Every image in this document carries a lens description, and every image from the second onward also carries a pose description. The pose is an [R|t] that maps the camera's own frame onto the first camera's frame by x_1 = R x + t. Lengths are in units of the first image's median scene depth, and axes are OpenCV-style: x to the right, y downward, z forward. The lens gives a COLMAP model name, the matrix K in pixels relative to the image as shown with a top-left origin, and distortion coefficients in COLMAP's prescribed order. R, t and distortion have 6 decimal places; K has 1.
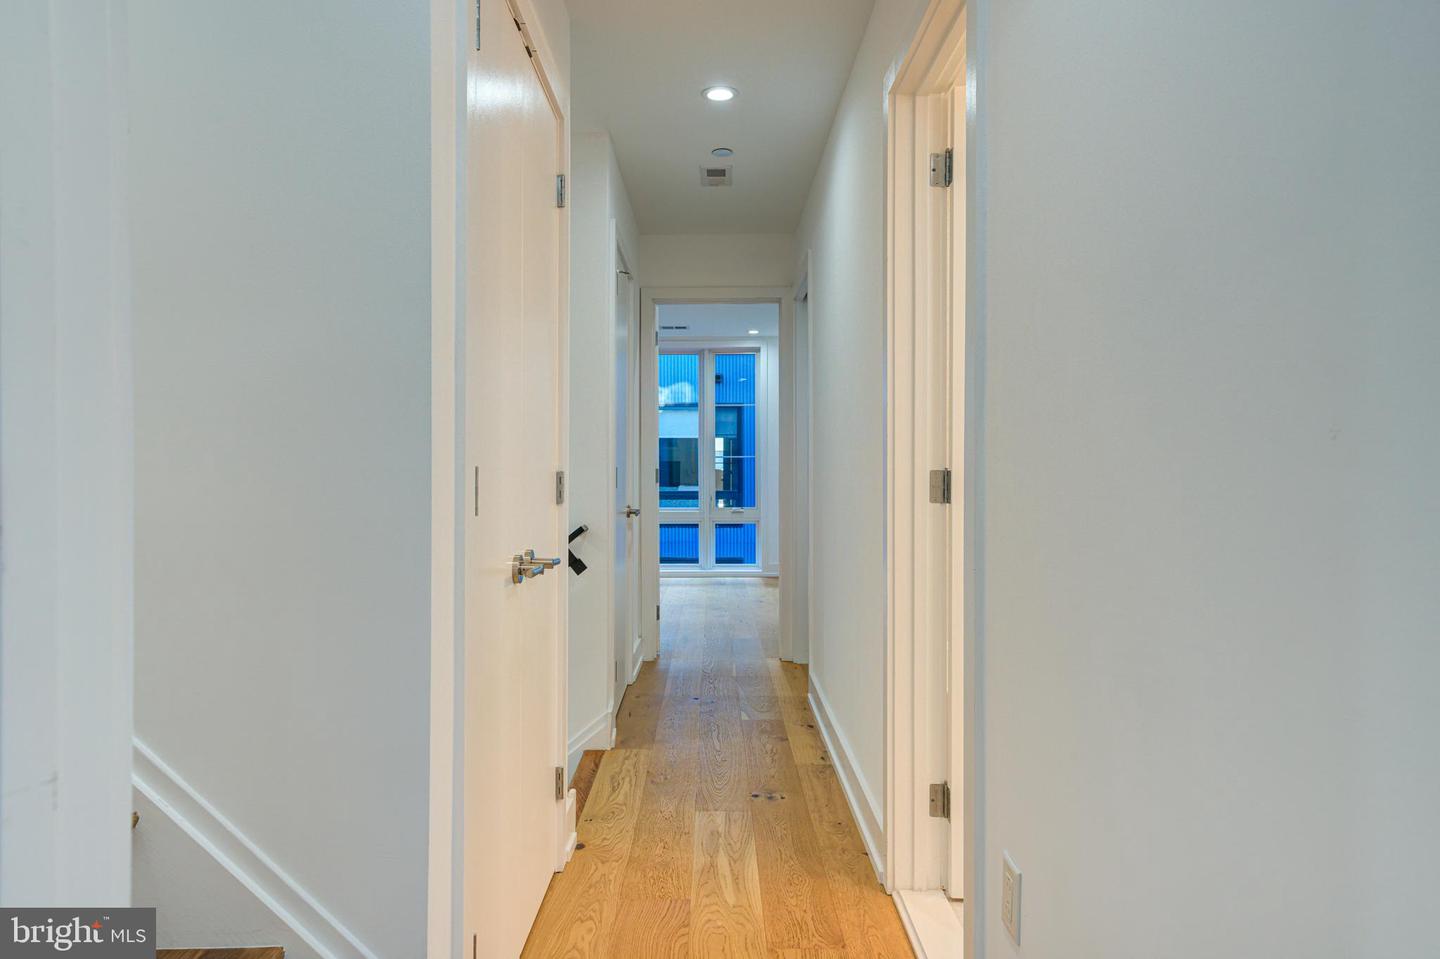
lens RADIAL K [[870.4, 0, 719.6], [0, 870.4, 476.3], [0, 0, 1]] dist [0.000010, 0.000001]
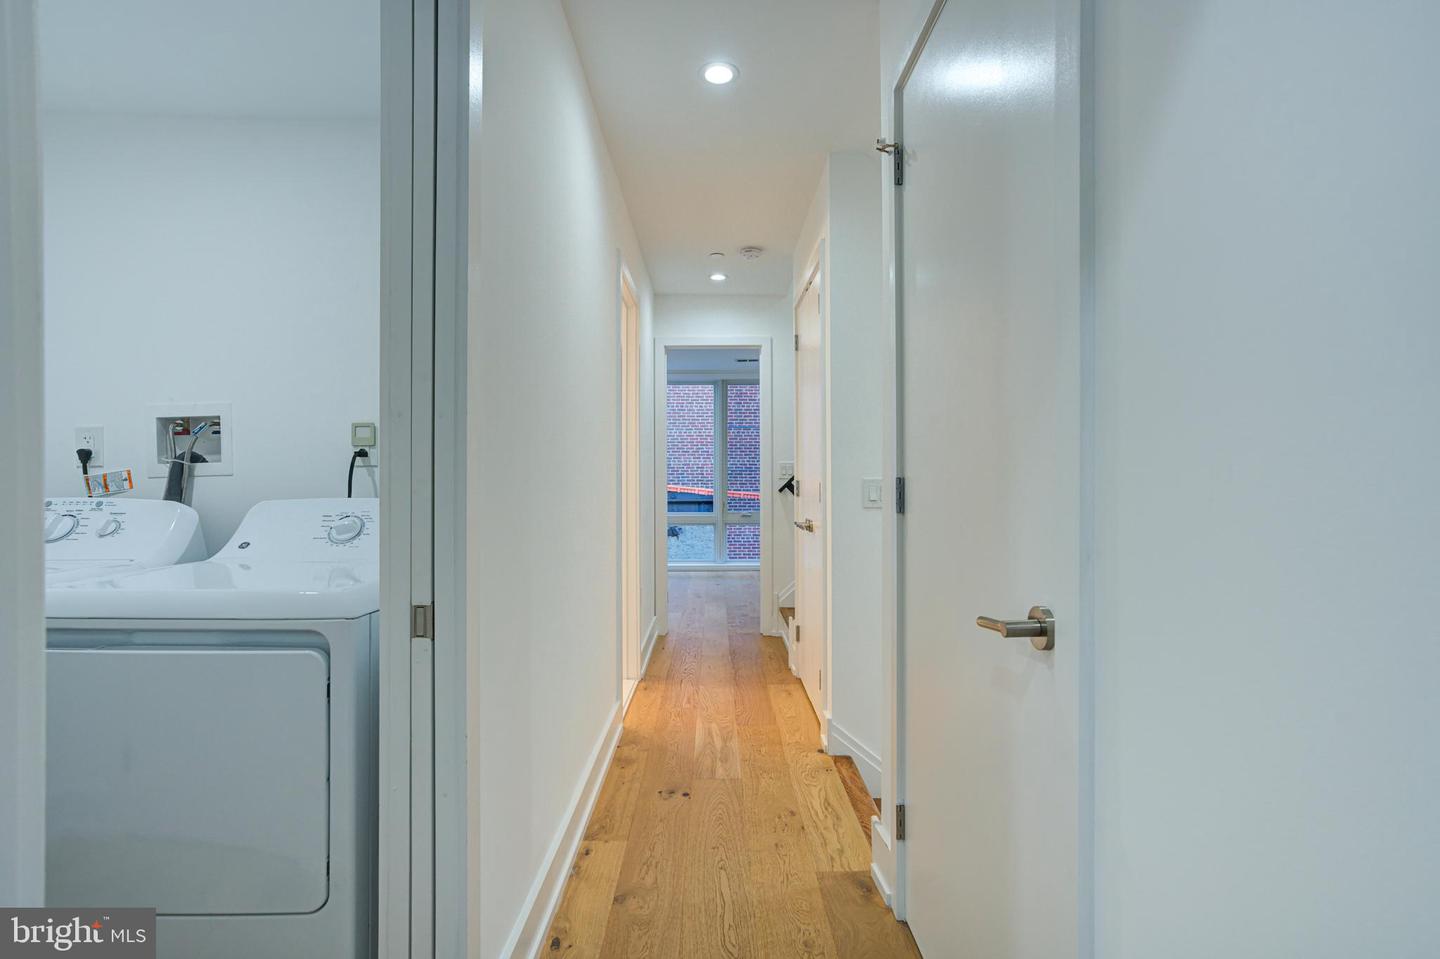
lens RADIAL K [[686.9, 0, 718.6], [0, 686.9, 479.1], [0, 0, 1]] dist [-0.001813, 0.007914]
pose [[-0.999998, 0.001537, 0.001165, 0.000779], [0.001542, 0.999989, 0.004454, -0.012407], [-0.001159, 0.004456, -0.999989, 1.932163]]
